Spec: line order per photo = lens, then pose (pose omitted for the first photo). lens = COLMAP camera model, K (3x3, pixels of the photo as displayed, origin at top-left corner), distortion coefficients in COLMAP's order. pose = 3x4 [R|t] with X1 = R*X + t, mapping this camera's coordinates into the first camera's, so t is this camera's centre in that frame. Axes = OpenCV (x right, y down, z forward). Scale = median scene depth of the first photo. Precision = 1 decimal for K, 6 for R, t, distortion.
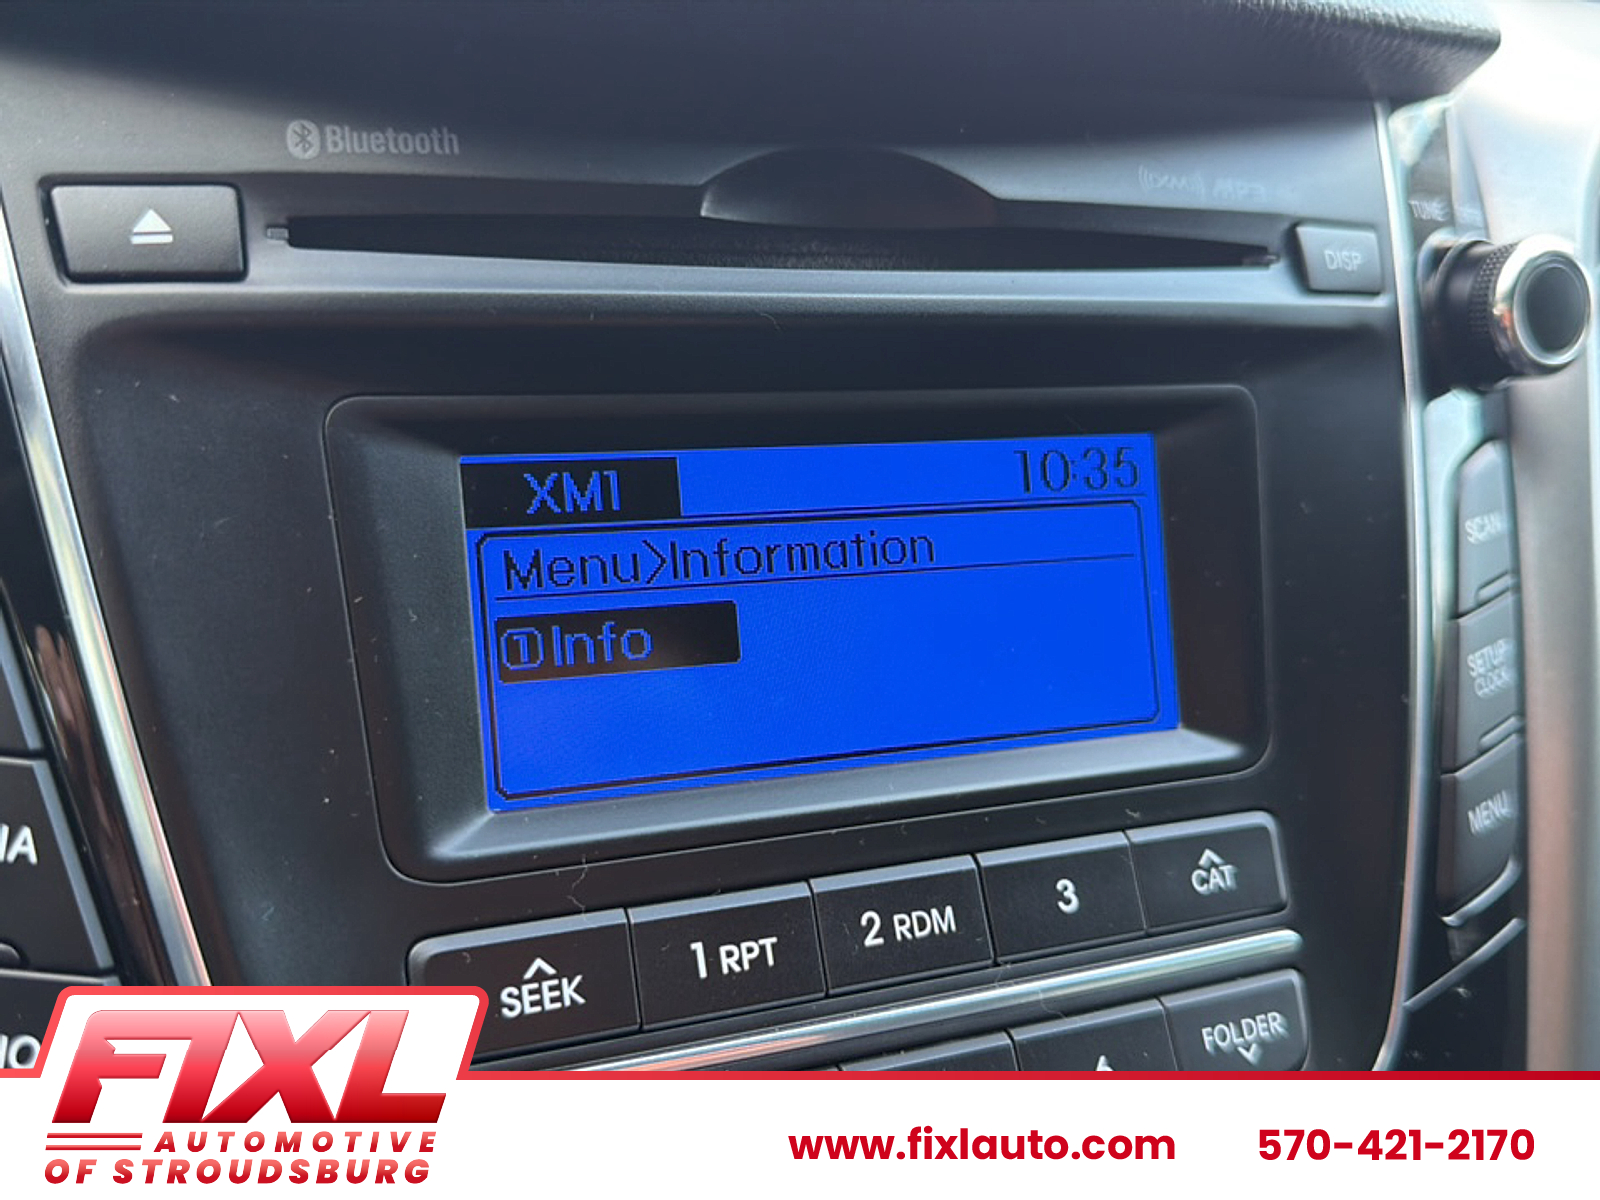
lens RADIAL K [[1496.3, 0, 809.4], [0, 1496.3, 595.9], [0, 0, 1]] dist [0.127376, -0.385994]
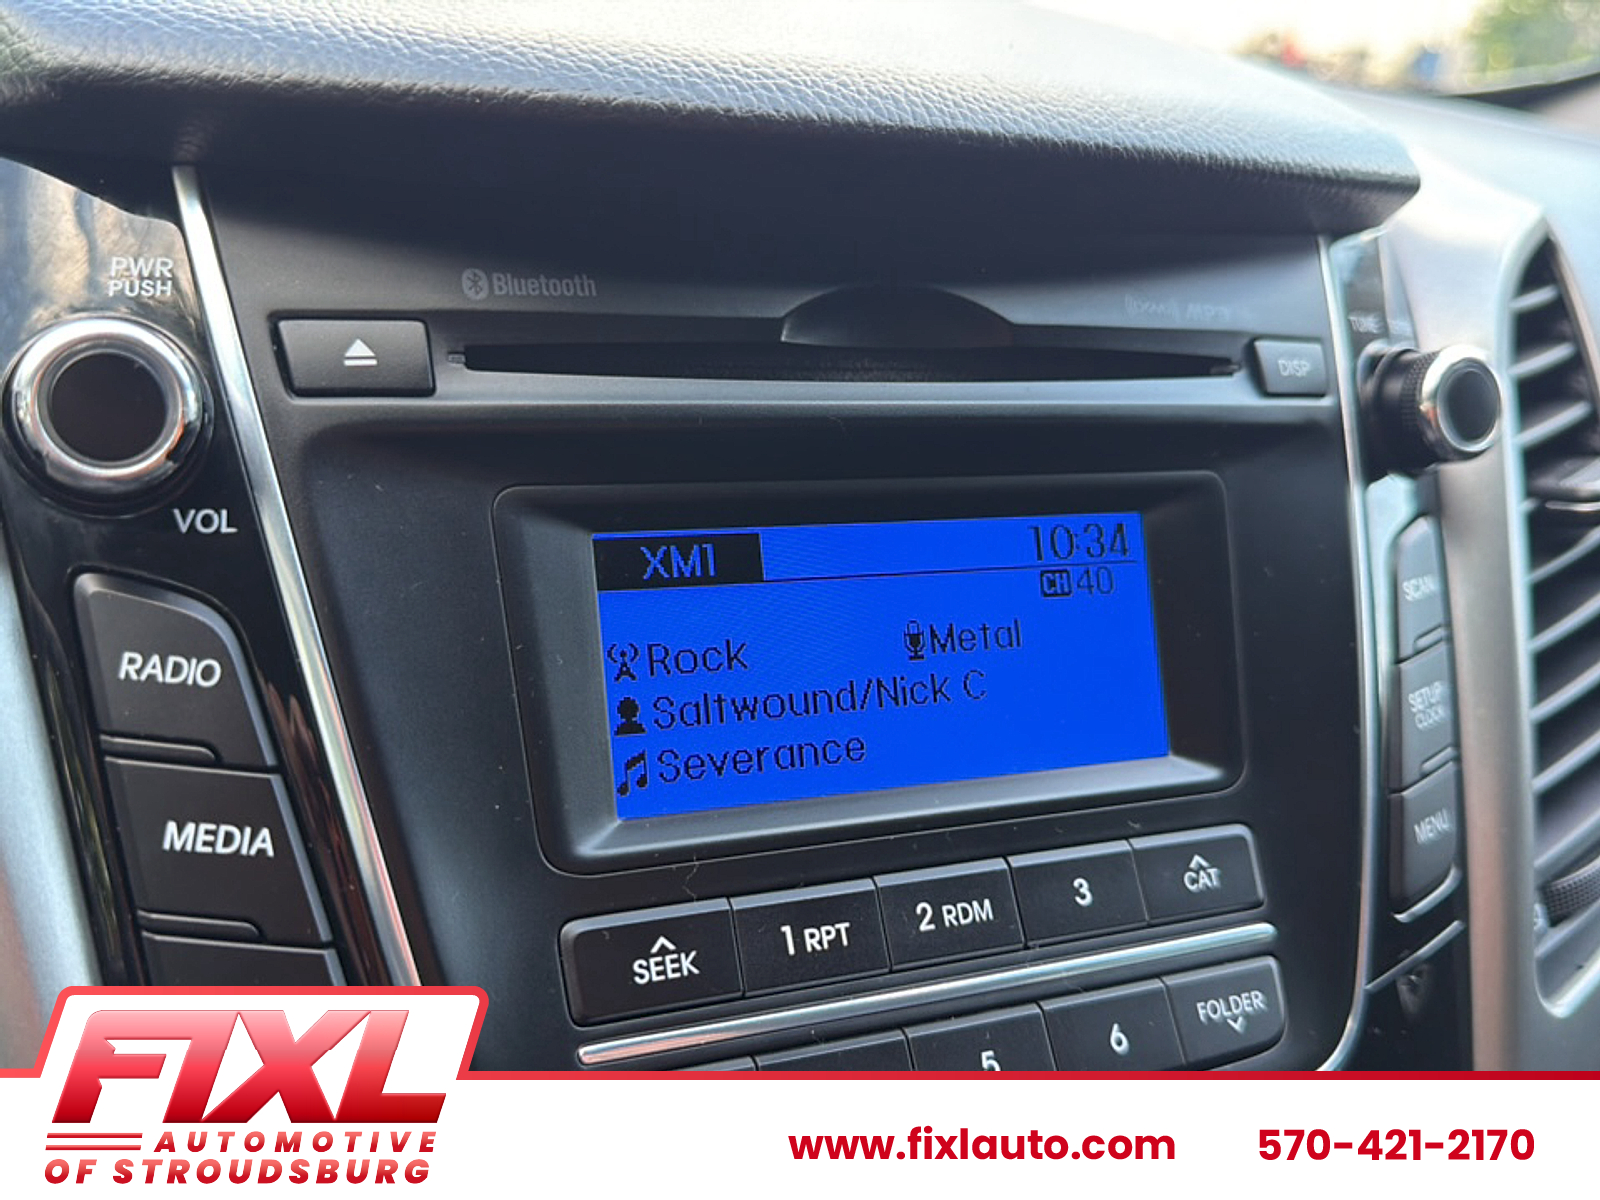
lens RADIAL K [[1508.0, 0, 819.2], [0, 1508.0, 597.9], [0, 0, 1]] dist [0.179285, -0.571546]
pose [[0.999568, -0.011096, 0.027207, -0.071606], [0.012719, 0.998103, -0.060239, 0.035246], [-0.026487, 0.060560, 0.997813, -0.229789]]
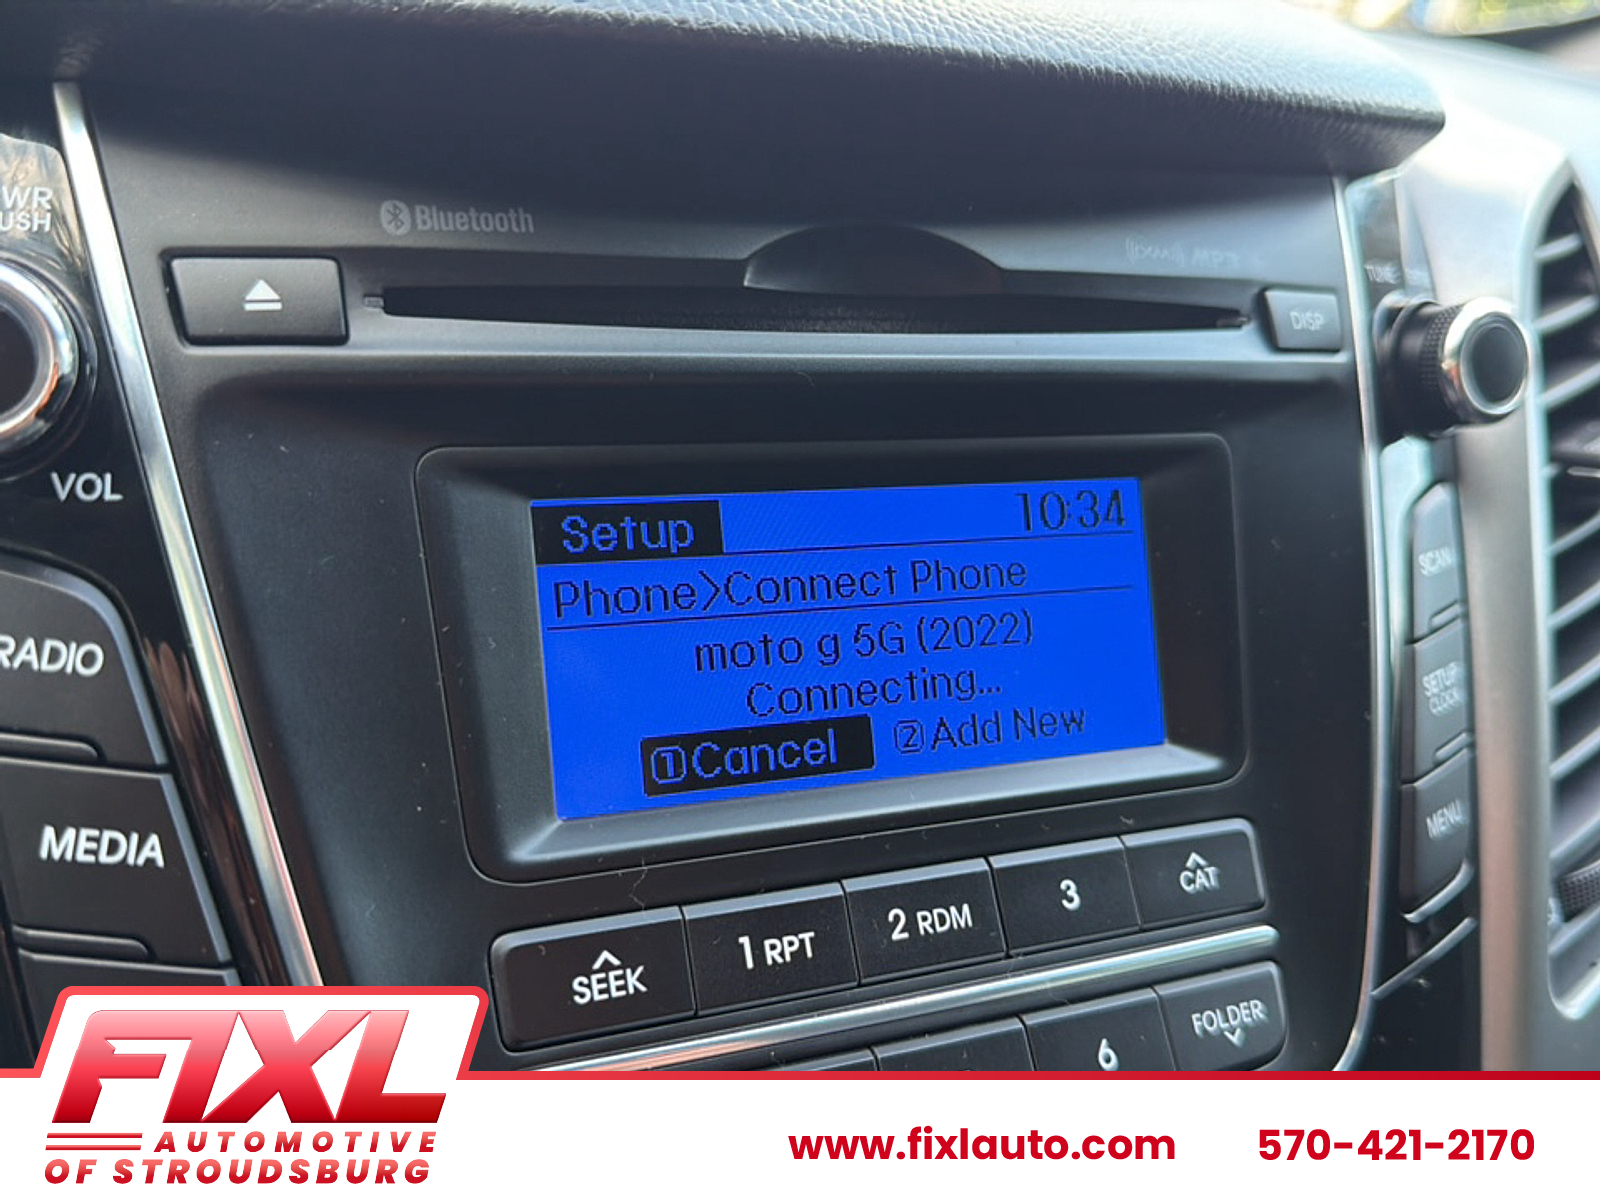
lens RADIAL K [[1508.0, 0, 819.2], [0, 1508.0, 597.9], [0, 0, 1]] dist [0.179285, -0.571546]
pose [[0.999221, -0.004233, 0.039247, -0.056942], [0.005153, 0.999714, -0.023356, 0.006363], [-0.039137, 0.023540, 0.998957, -0.117244]]
